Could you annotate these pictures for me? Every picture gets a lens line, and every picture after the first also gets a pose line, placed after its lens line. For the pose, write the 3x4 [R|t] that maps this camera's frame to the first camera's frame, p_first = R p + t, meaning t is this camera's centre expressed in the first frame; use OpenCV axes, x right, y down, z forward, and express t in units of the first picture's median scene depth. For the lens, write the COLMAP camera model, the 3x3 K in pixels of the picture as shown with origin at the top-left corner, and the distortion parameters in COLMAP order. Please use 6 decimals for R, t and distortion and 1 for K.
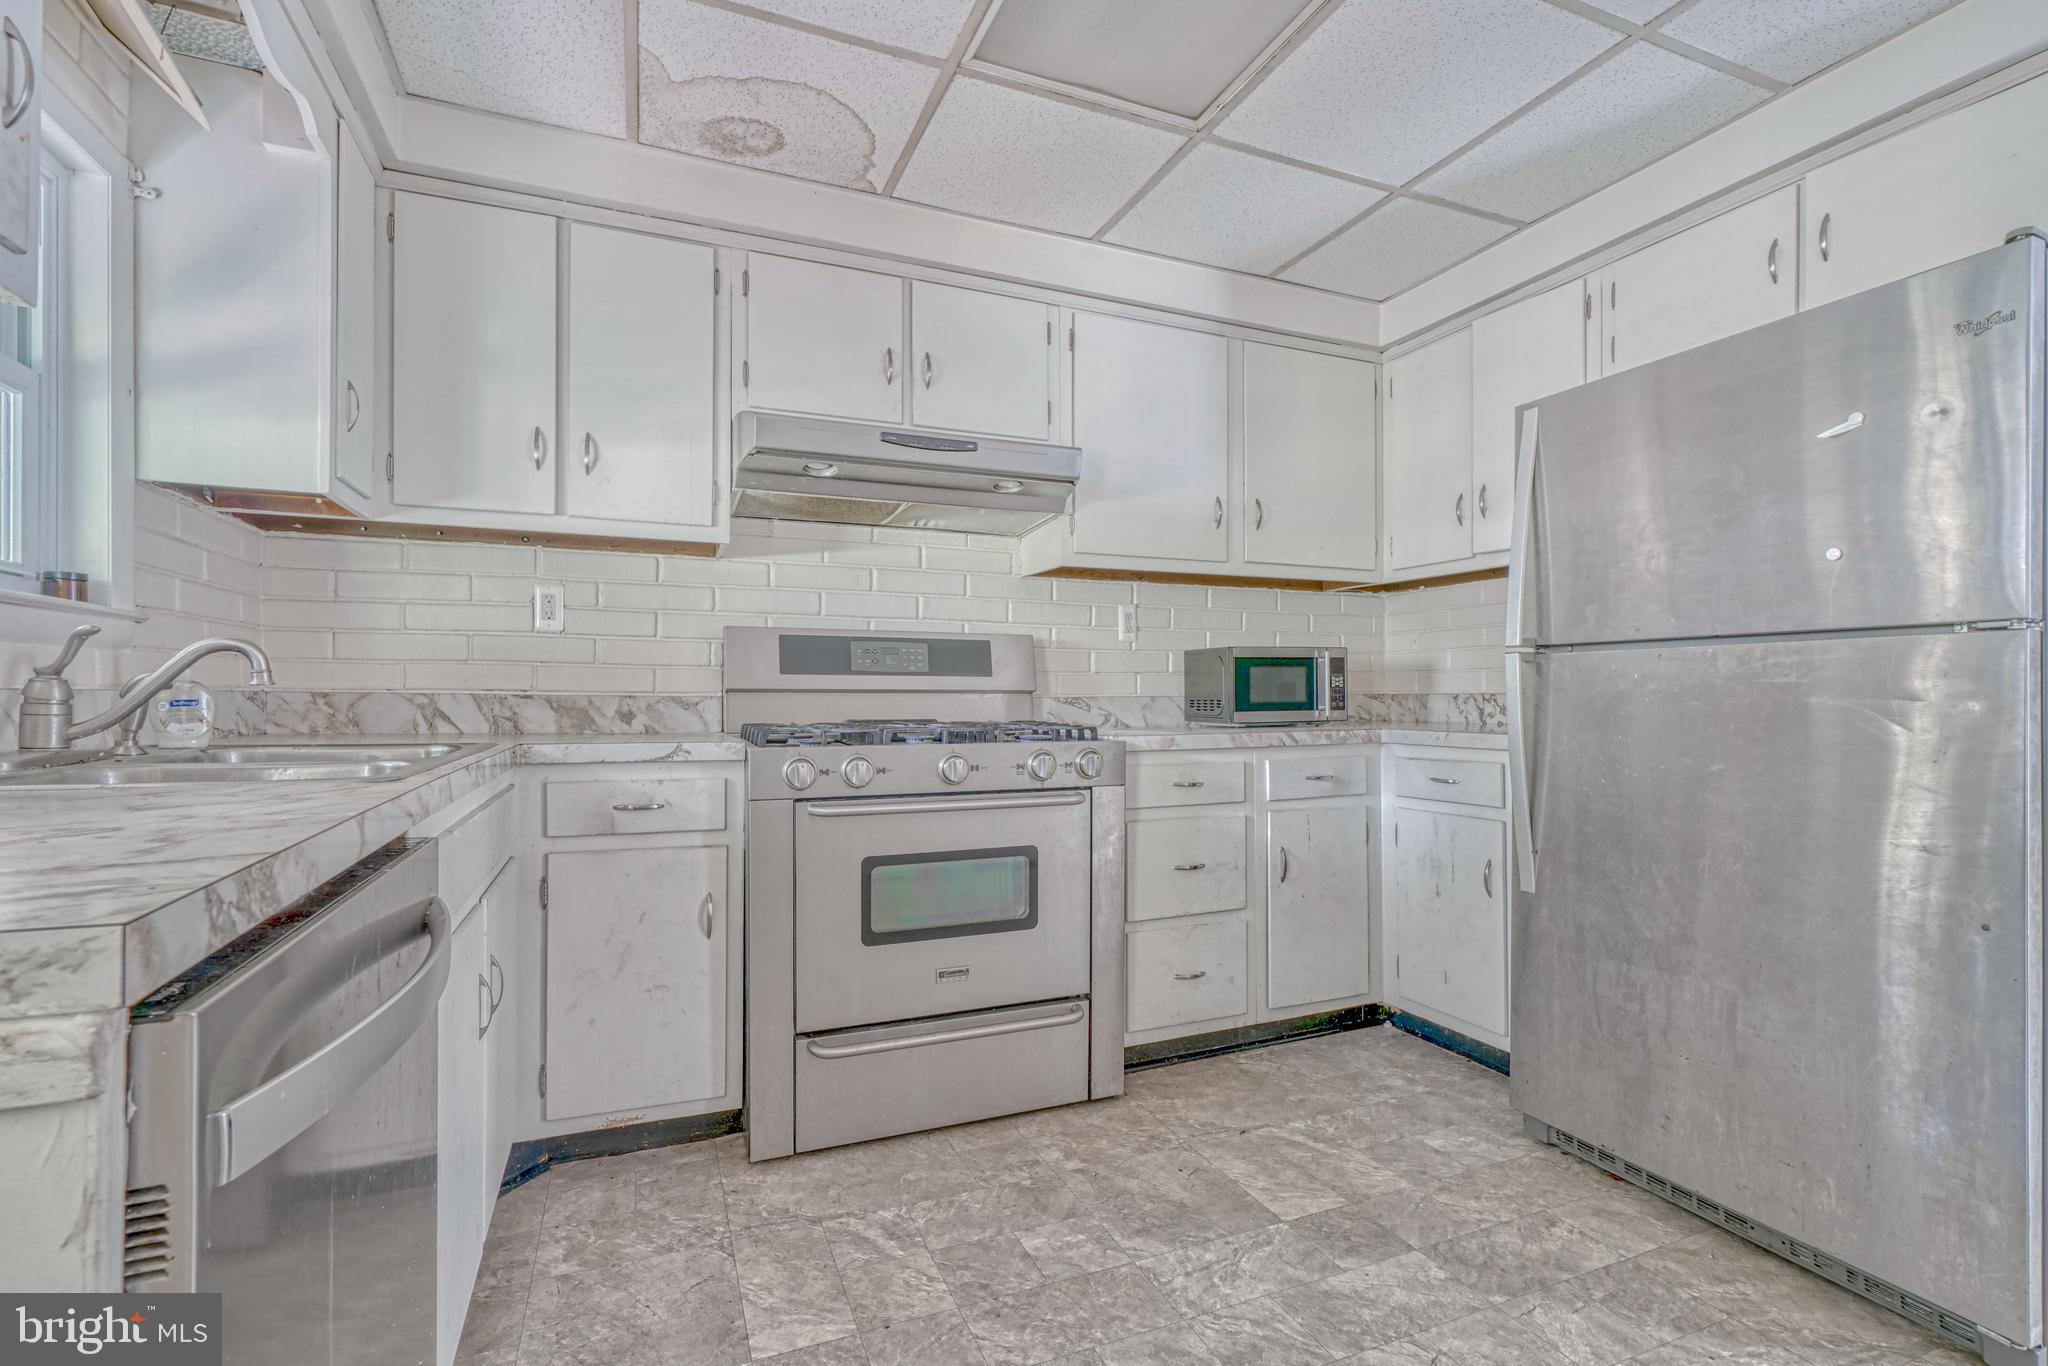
lens RADIAL K [[928.2, 0, 1039.1], [0, 928.2, 692.2], [0, 0, 1]] dist [-0.009180, 0.004511]
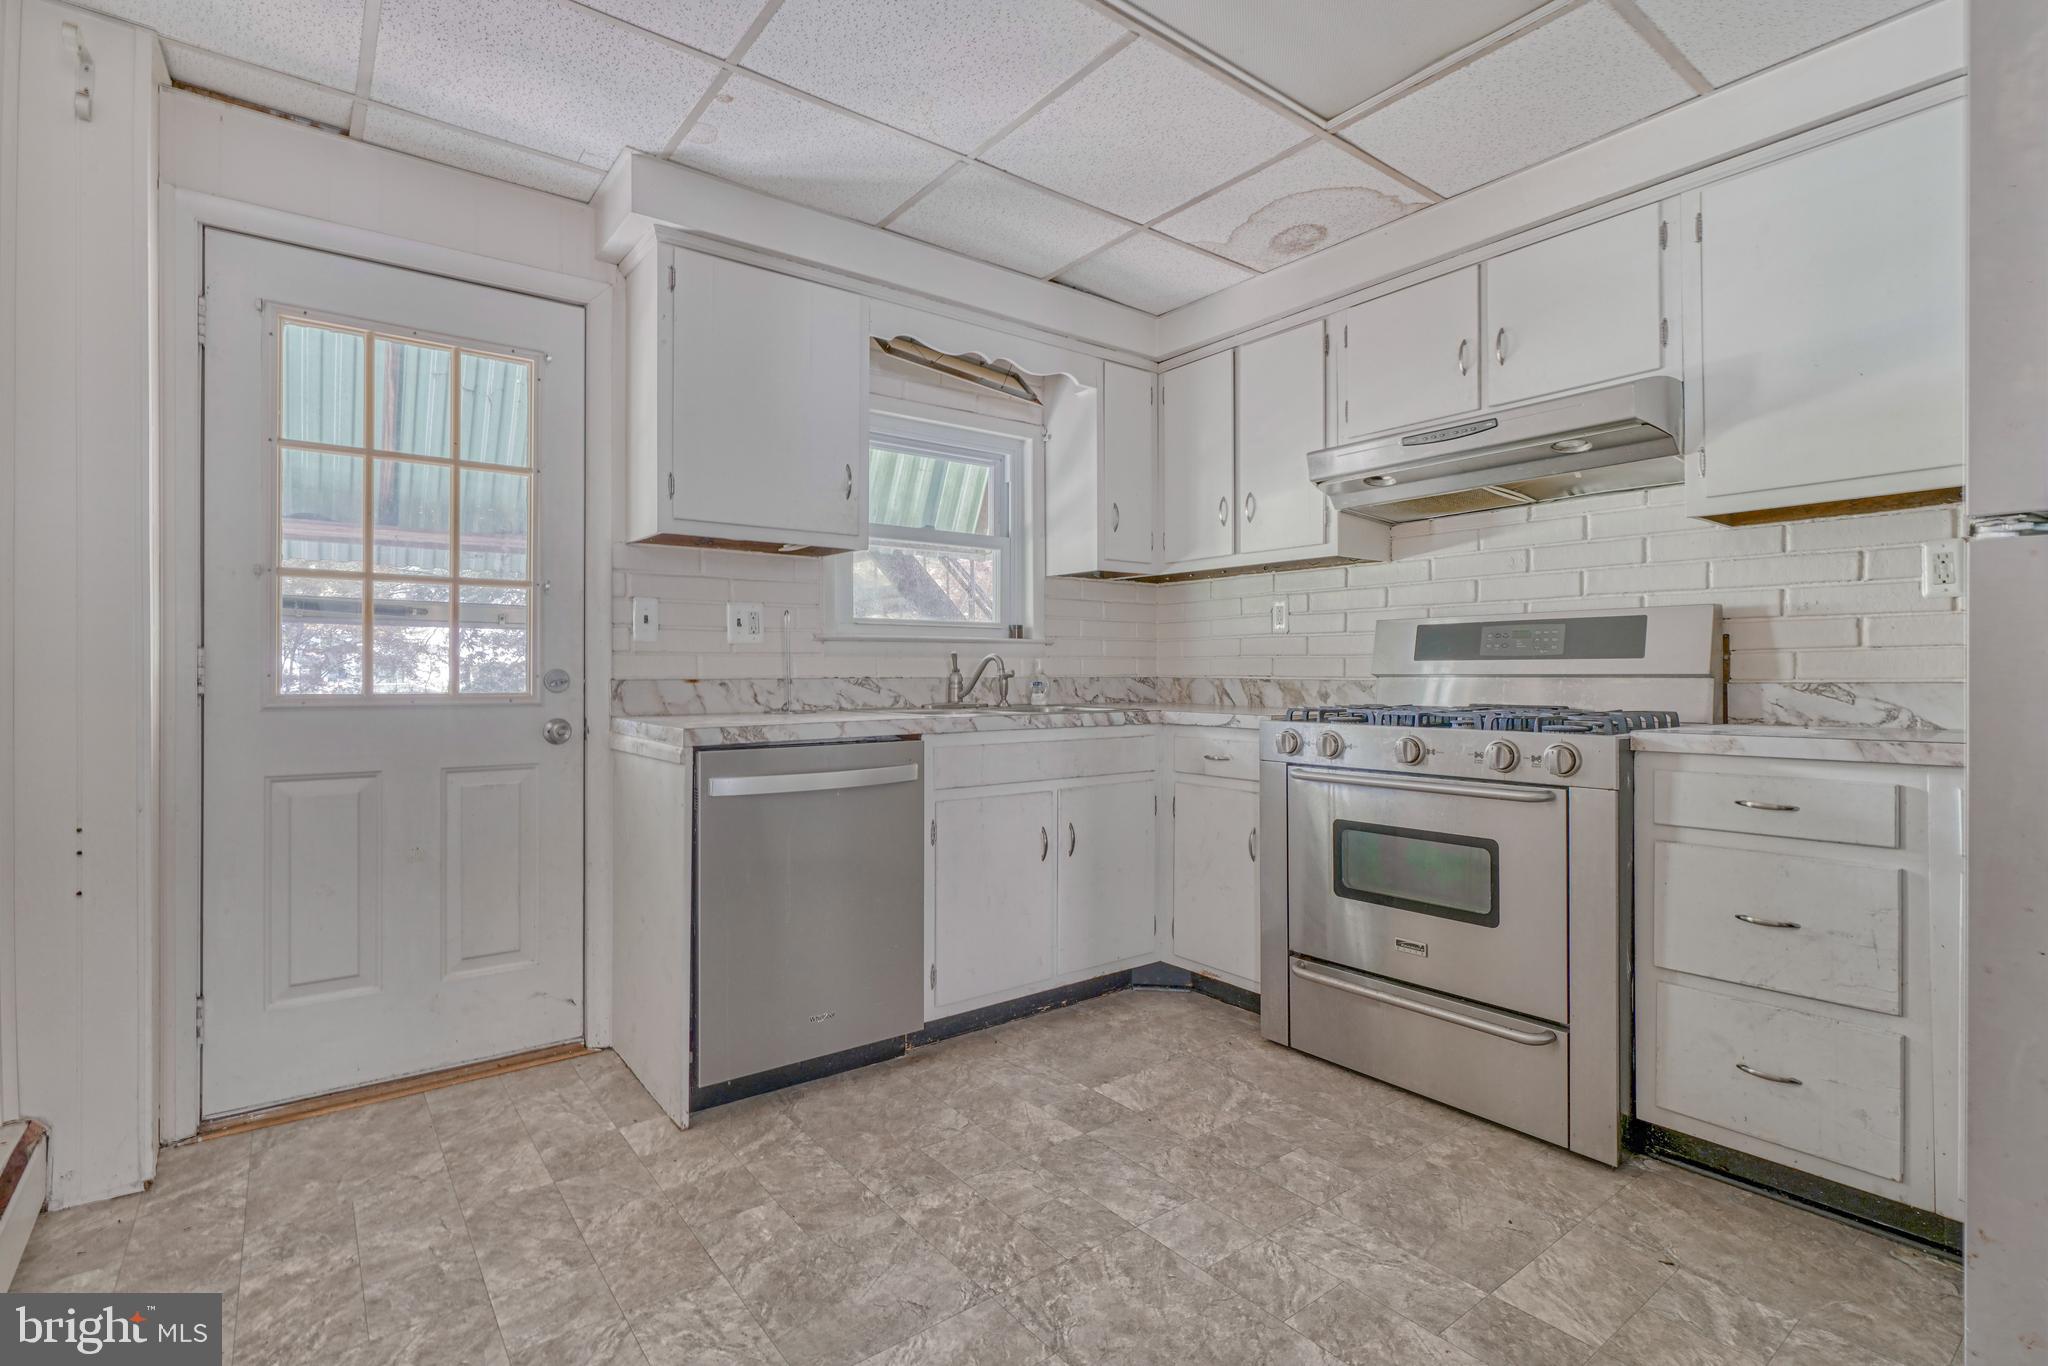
lens RADIAL K [[928.2, 0, 1022.6], [0, 928.2, 673.0], [0, 0, 1]] dist [-0.009180, 0.004511]
pose [[0.268576, -0.004229, -0.963249, 0.778450], [0.006968, 0.999973, -0.002448, -0.006008], [0.963233, -0.006055, 0.268598, 0.289243]]
